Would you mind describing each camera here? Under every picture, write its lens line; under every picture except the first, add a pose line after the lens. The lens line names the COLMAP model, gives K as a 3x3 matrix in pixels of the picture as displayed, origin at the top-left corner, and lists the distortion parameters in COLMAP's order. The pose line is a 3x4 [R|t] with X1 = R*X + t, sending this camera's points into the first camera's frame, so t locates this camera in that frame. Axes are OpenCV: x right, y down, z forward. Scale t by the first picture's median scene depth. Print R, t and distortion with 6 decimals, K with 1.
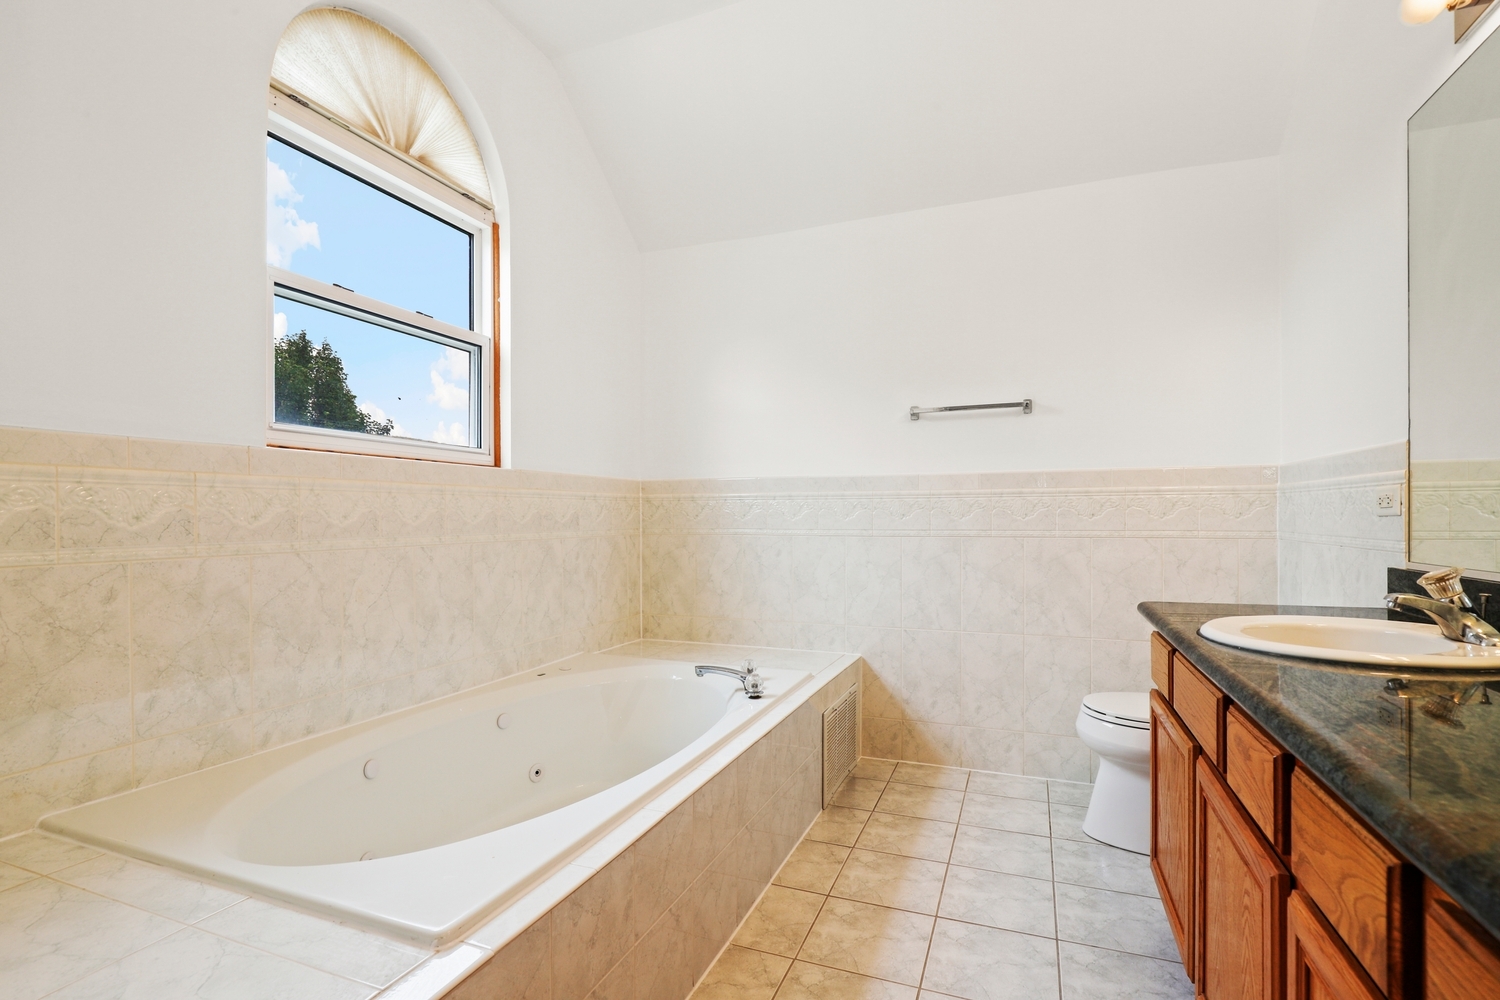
lens RADIAL K [[697.0, 0, 751.7], [0, 697.0, 522.2], [0, 0, 1]] dist [-0.016569, 0.000540]
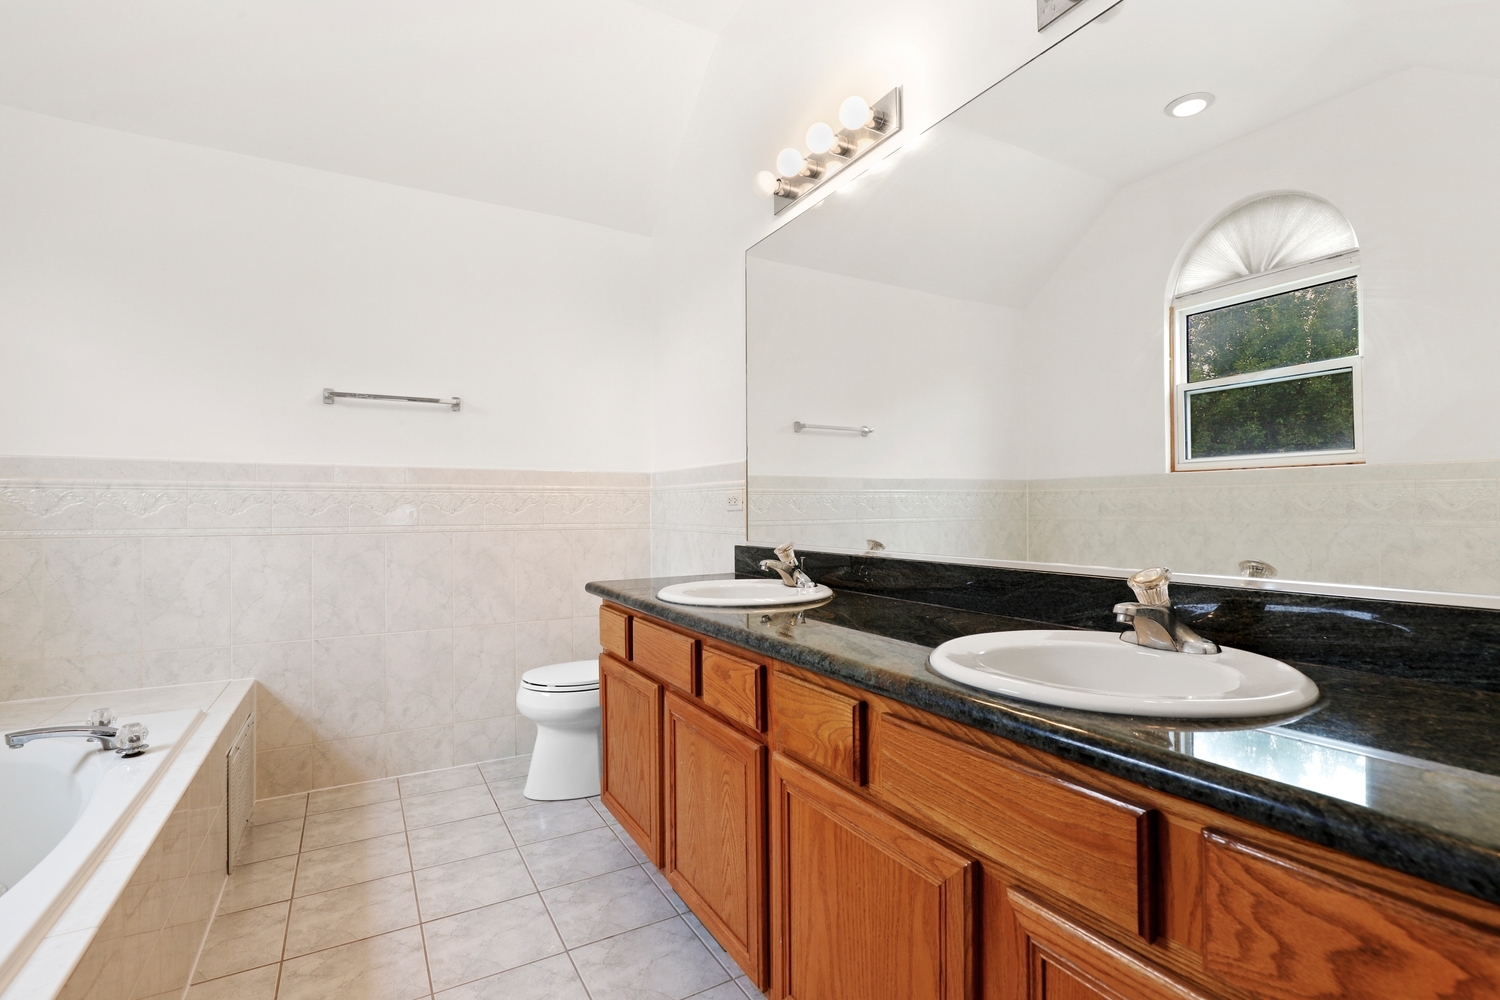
lens RADIAL K [[695.6, 0, 763.8], [0, 695.6, 508.9], [0, 0, 1]] dist [-0.014020, 0.000806]
pose [[0.618073, 0.002356, 0.786117, -0.151087], [0.007890, 0.999927, -0.009201, 0.000920], [-0.786081, 0.011890, 0.618009, 0.013981]]
